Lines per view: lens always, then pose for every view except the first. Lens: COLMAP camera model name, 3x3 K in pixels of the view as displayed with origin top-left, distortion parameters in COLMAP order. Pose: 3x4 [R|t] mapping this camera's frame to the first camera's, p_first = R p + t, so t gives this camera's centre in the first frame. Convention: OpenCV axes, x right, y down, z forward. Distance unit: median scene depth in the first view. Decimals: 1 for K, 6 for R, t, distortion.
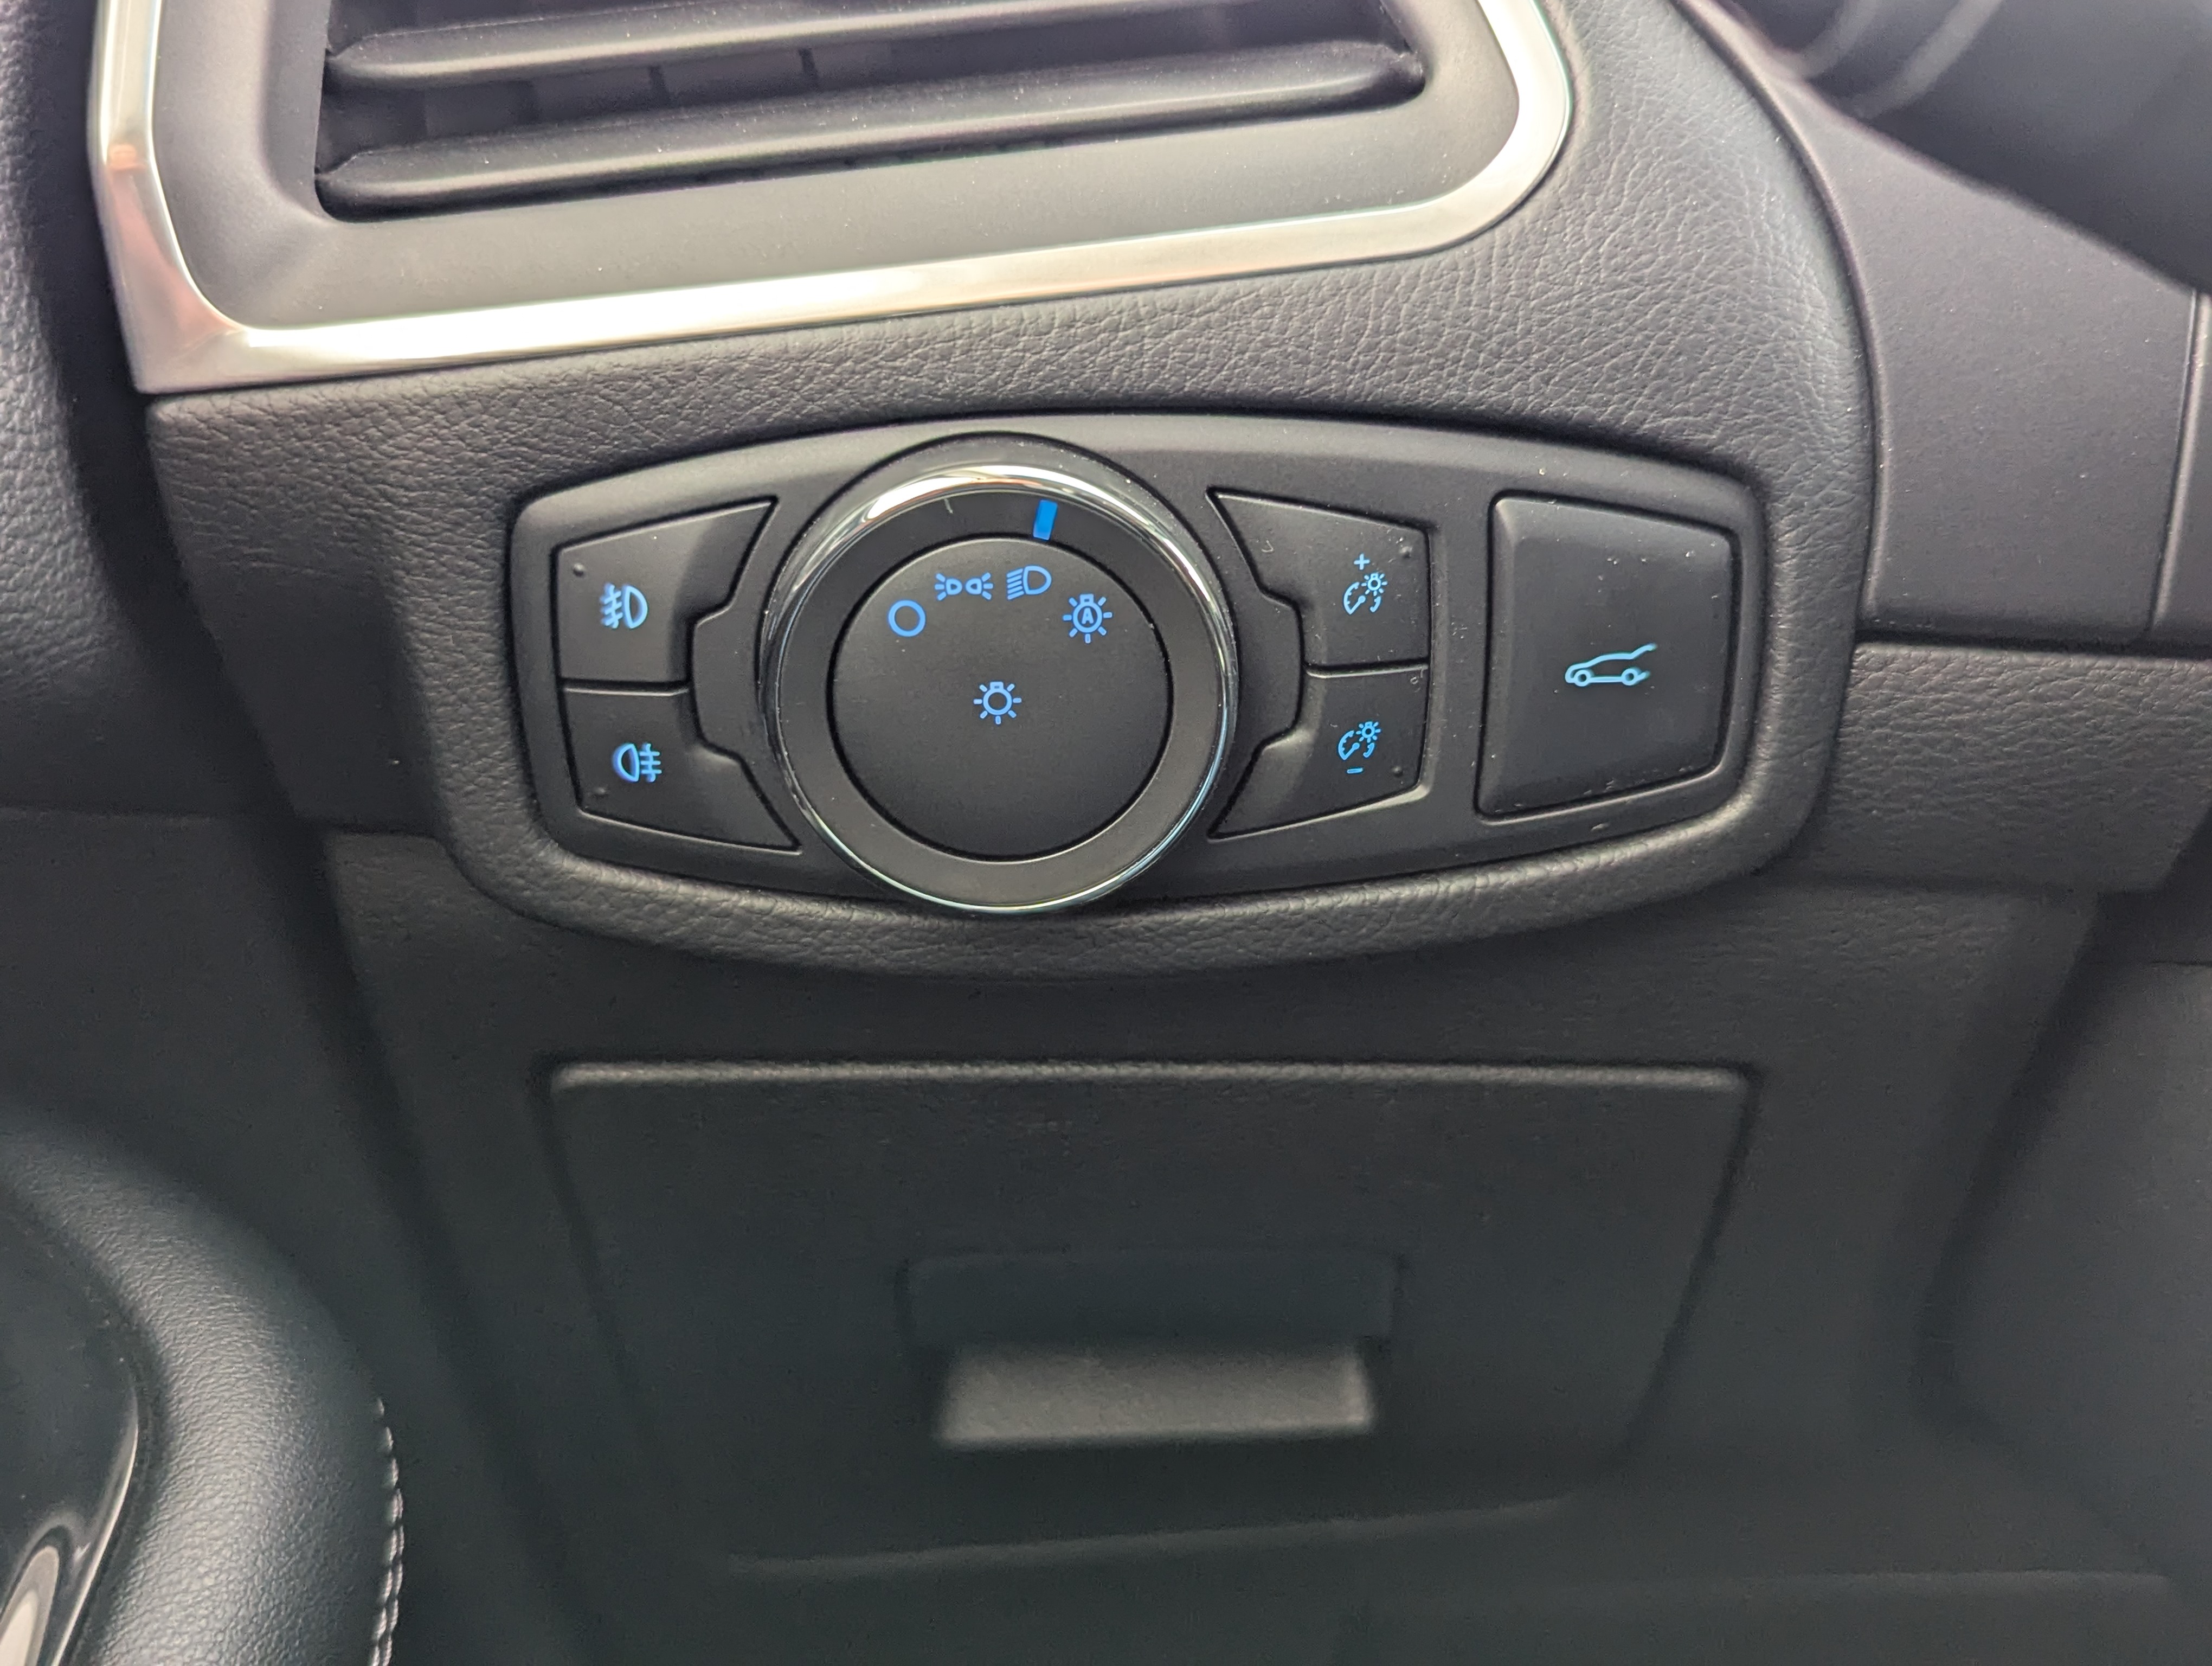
lens RADIAL K [[2512.1, 0, 1007.7], [0, 2512.1, 872.2], [0, 0, 1]] dist [0.274301, -1.620869]
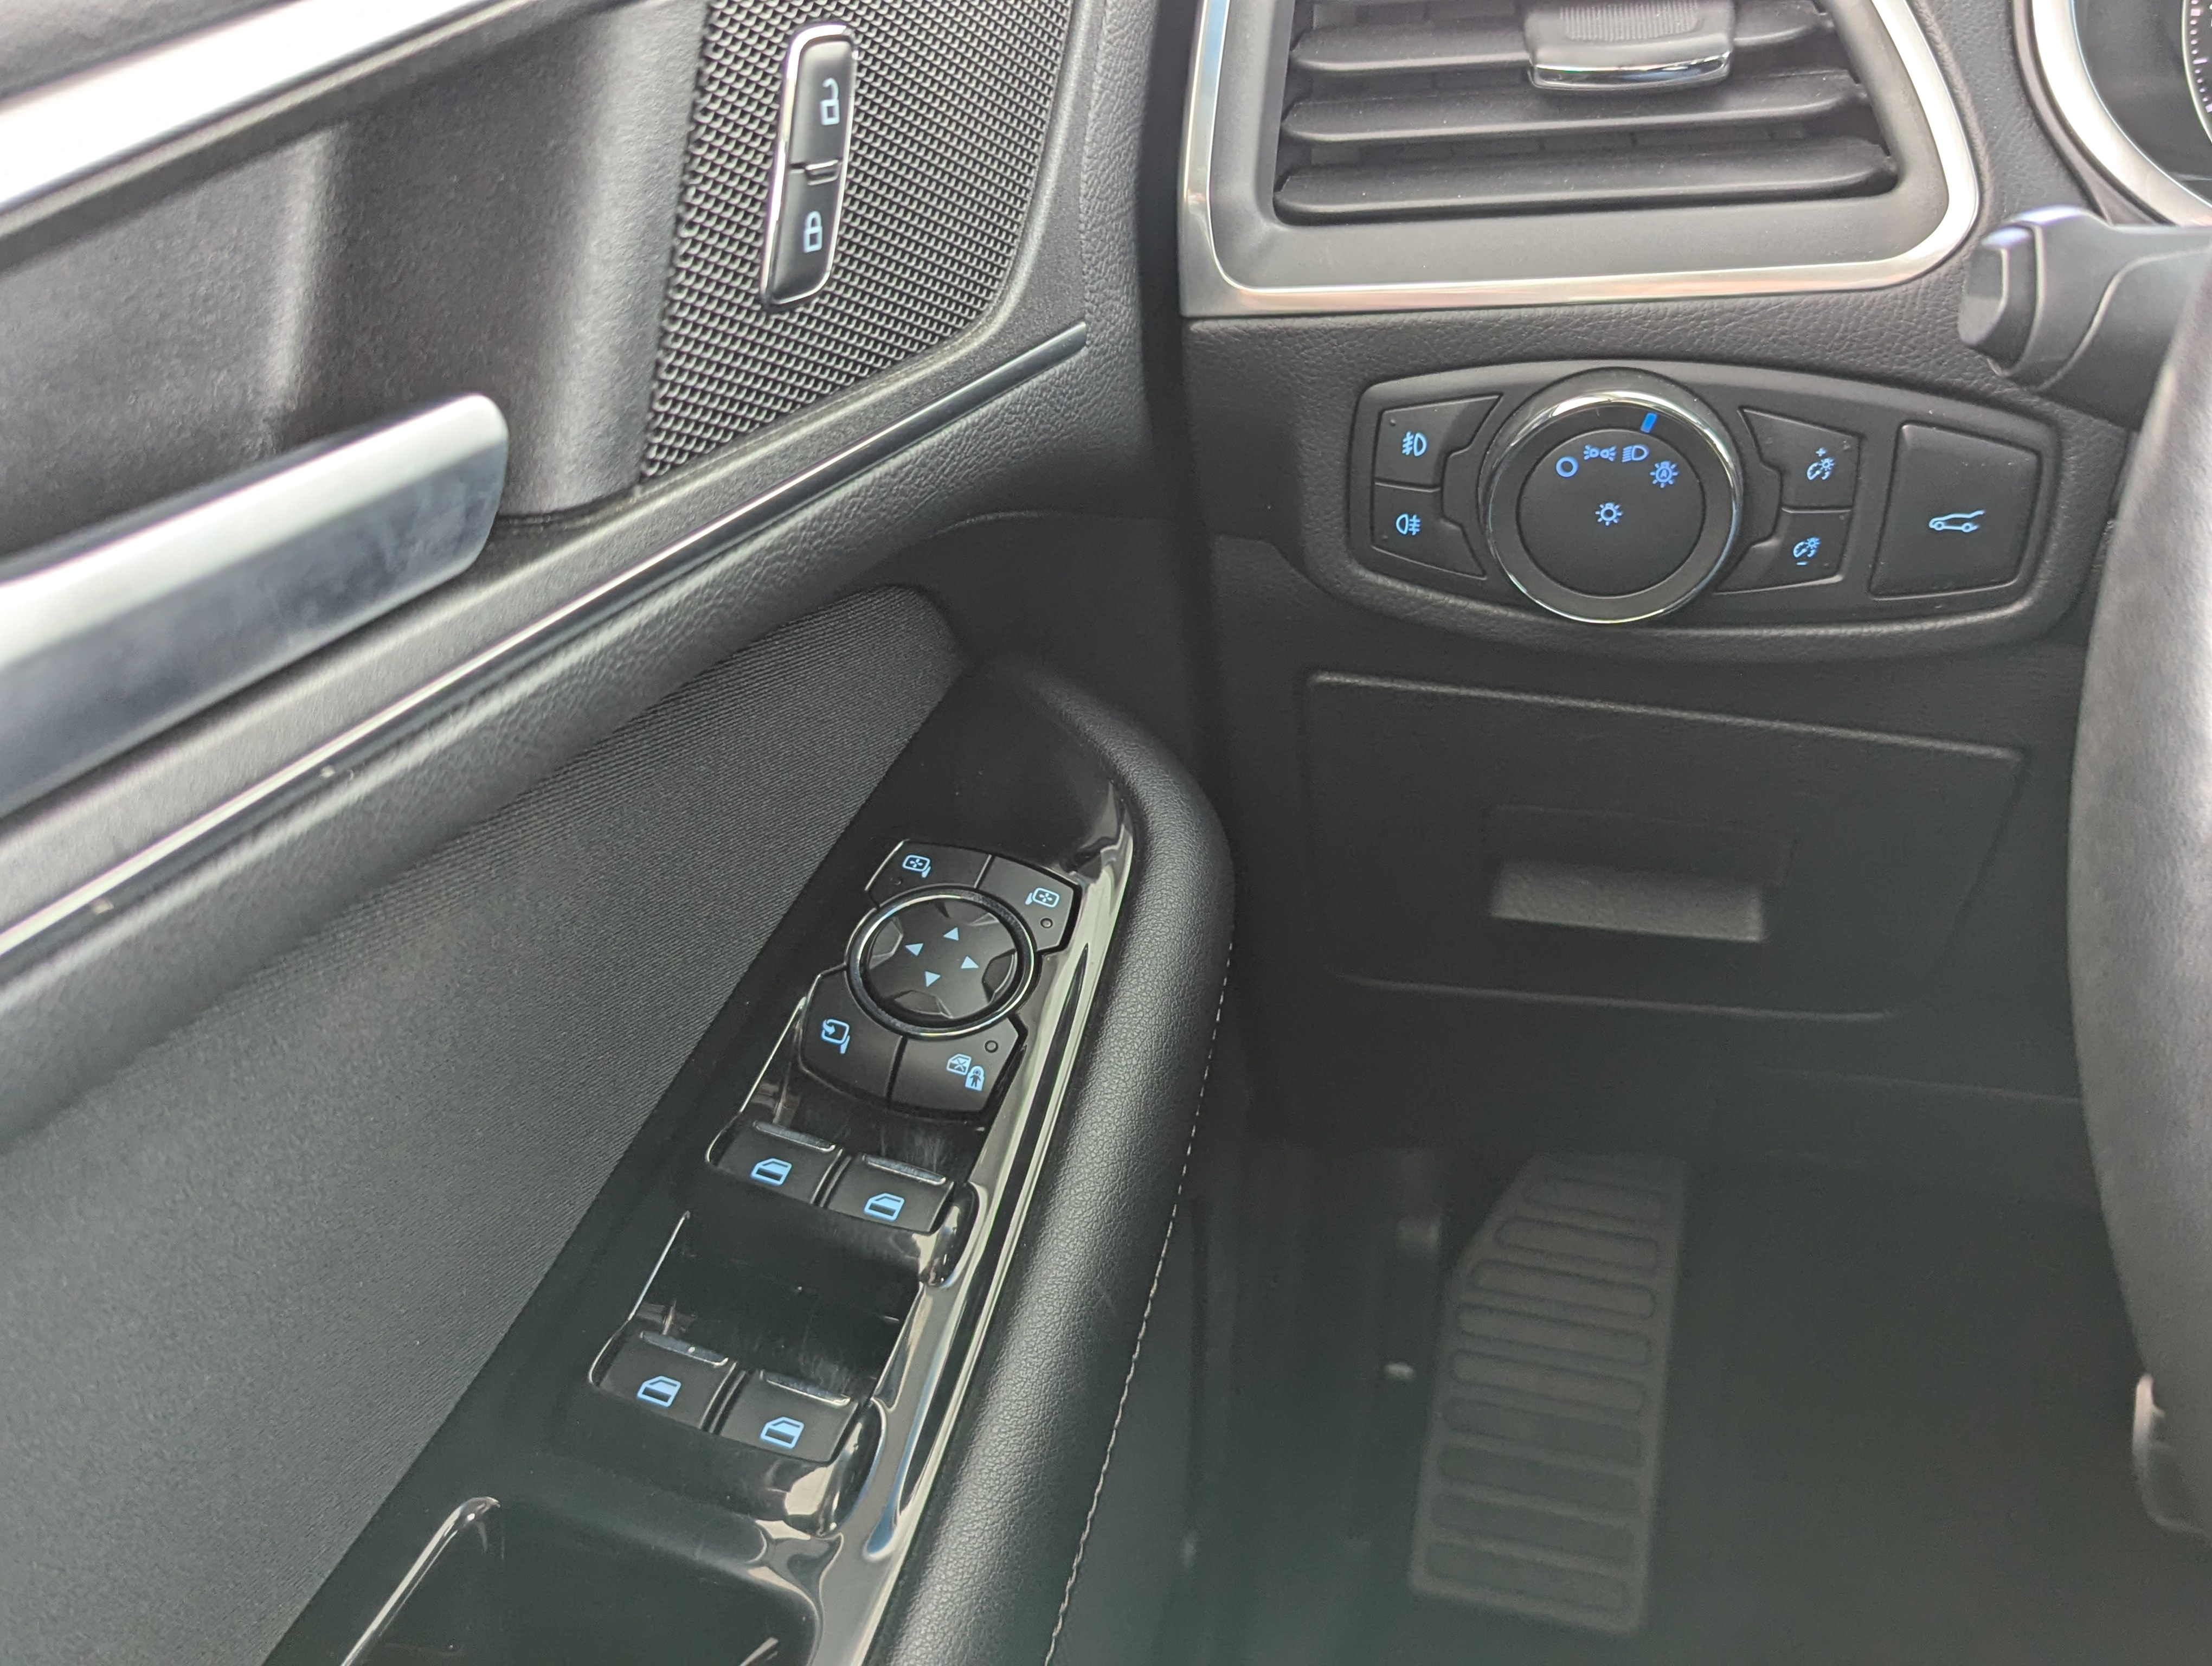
lens RADIAL K [[2218.6, 0, 1060.3], [0, 2218.6, 790.7], [0, 0, 1]] dist [0.015745, -0.004155]
pose [[0.976917, 0.118370, -0.177823, -0.081585], [-0.091938, 0.984376, 0.150174, -0.072545], [0.192820, -0.130358, 0.972536, -0.693885]]
